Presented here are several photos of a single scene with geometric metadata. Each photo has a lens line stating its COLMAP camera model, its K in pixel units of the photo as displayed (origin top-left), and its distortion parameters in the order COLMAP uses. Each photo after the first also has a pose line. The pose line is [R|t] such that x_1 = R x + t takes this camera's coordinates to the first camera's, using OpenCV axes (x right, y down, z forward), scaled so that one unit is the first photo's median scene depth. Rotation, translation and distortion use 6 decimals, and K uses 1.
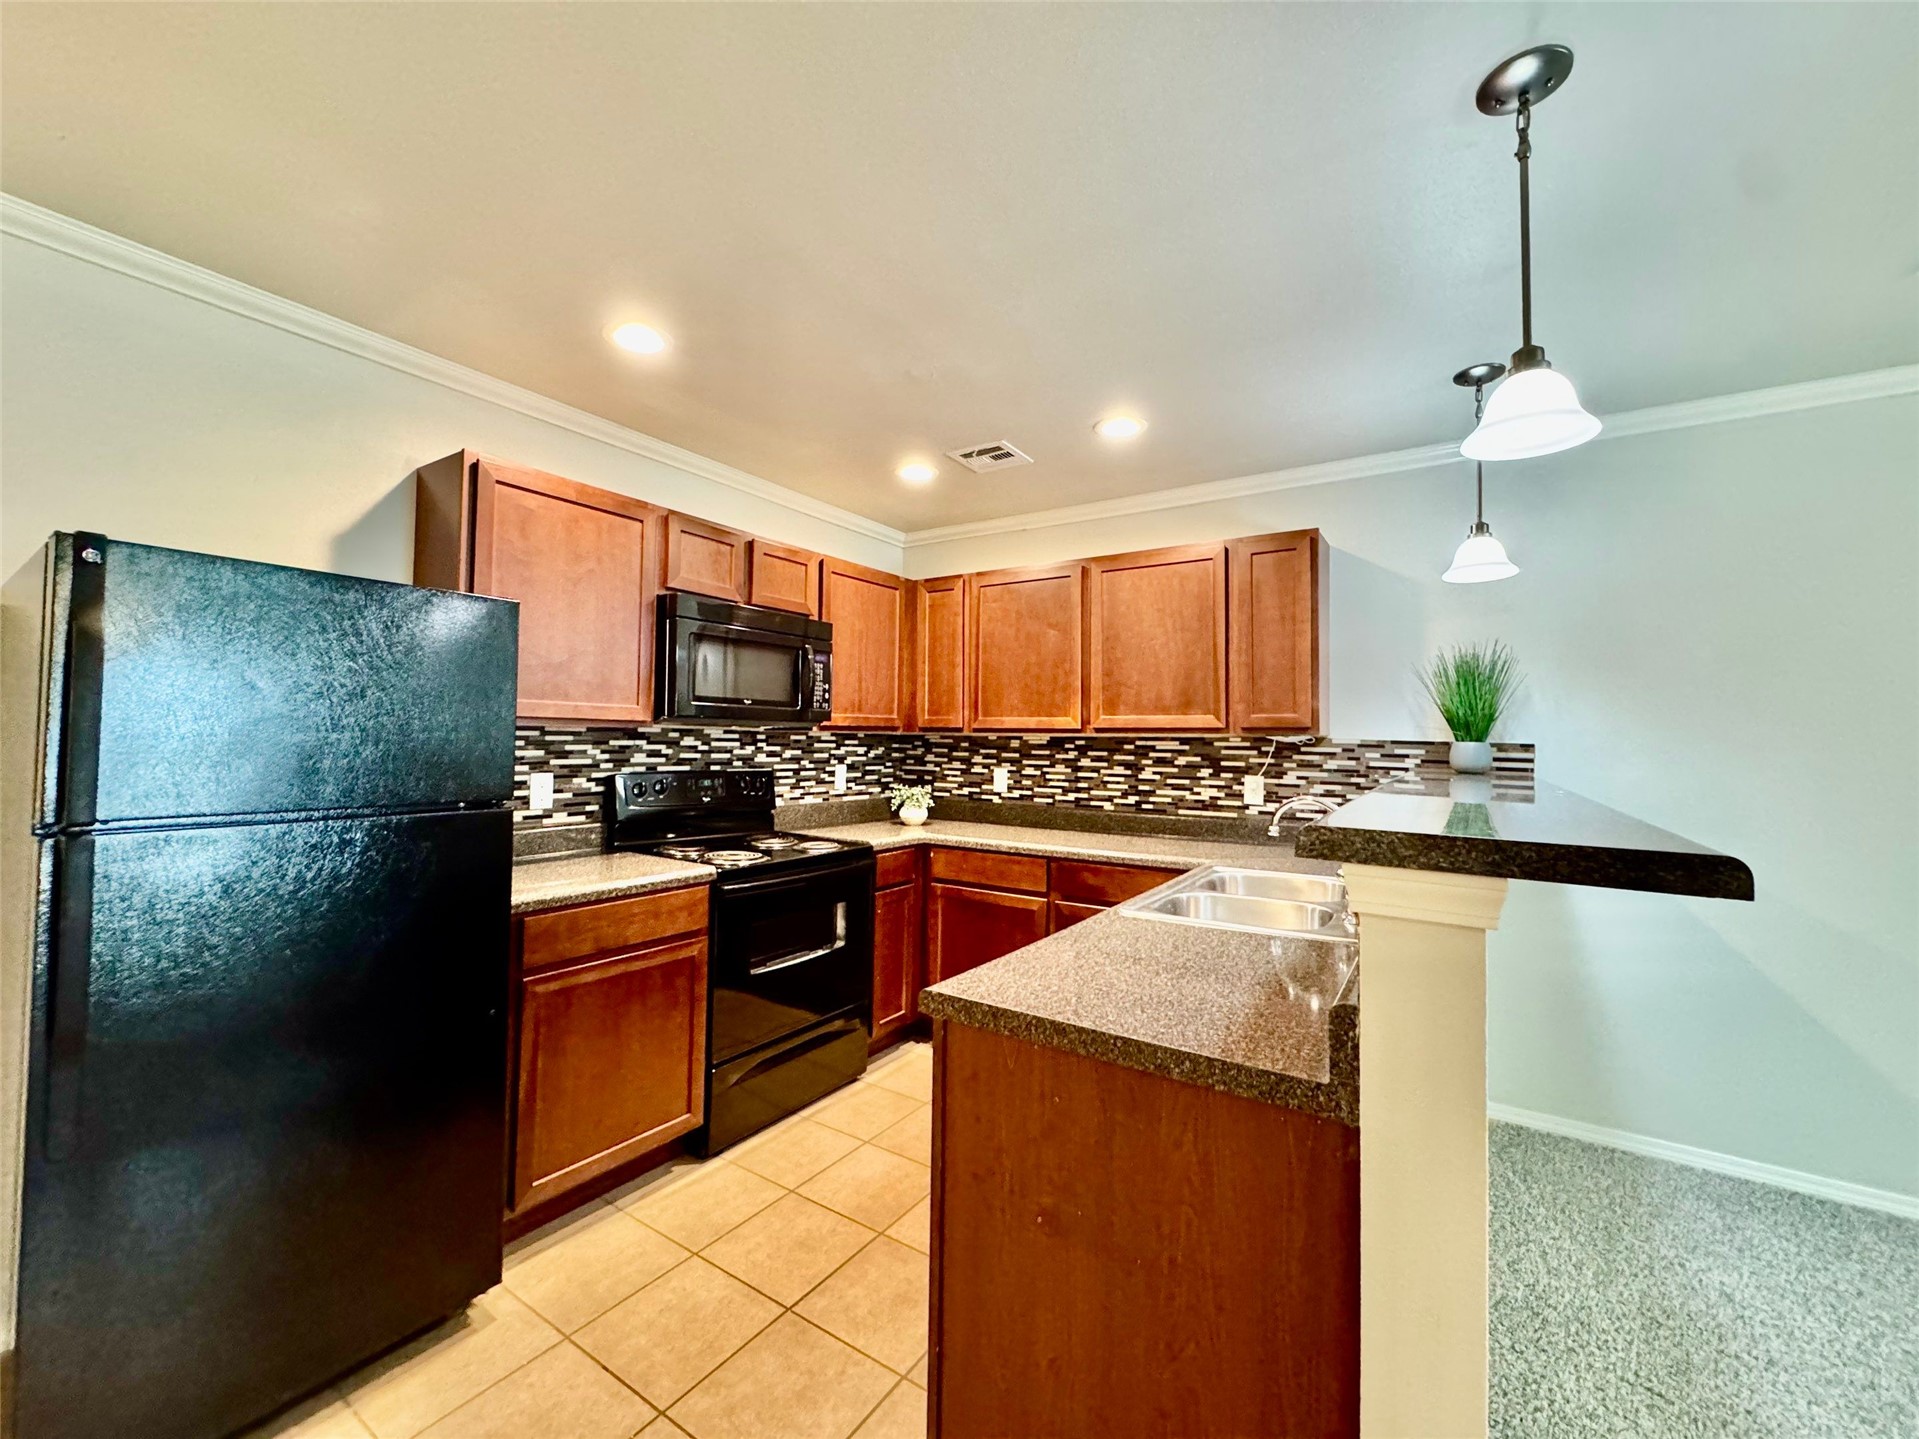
lens RADIAL K [[769.9, 0, 970.1], [0, 769.9, 717.9], [0, 0, 1]] dist [-0.002564, 0.000422]
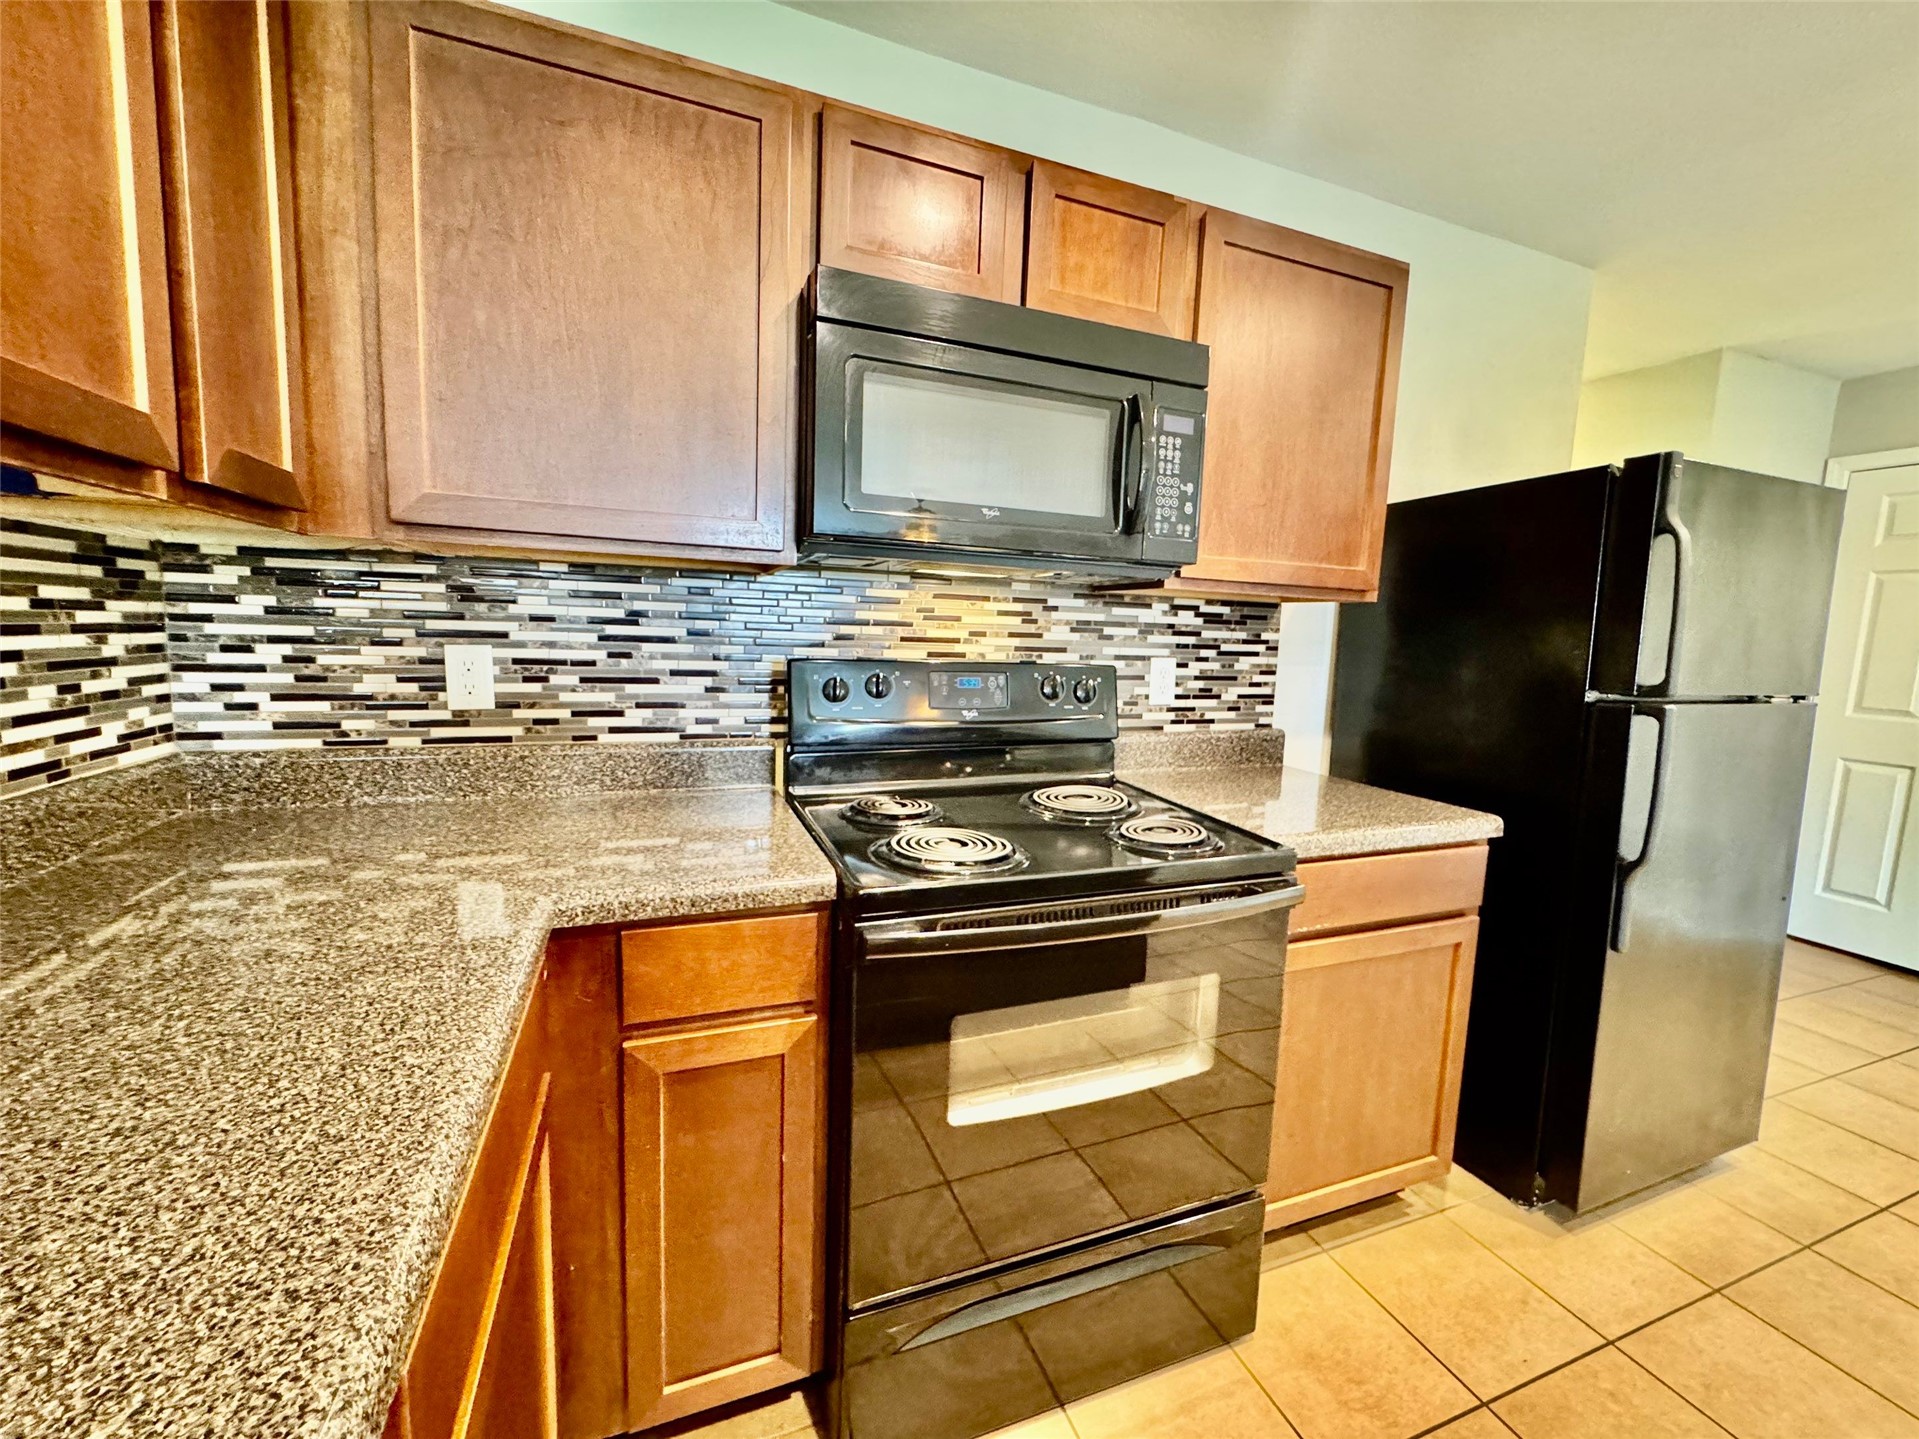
lens RADIAL K [[769.9, 0, 959.4], [0, 769.9, 726.8], [0, 0, 1]] dist [-0.002564, 0.000422]
pose [[0.813412, 0.083333, -0.575688, -0.022638], [-0.010222, 0.991580, 0.129091, 0.042681], [0.581598, -0.099120, 0.807415, 0.545147]]
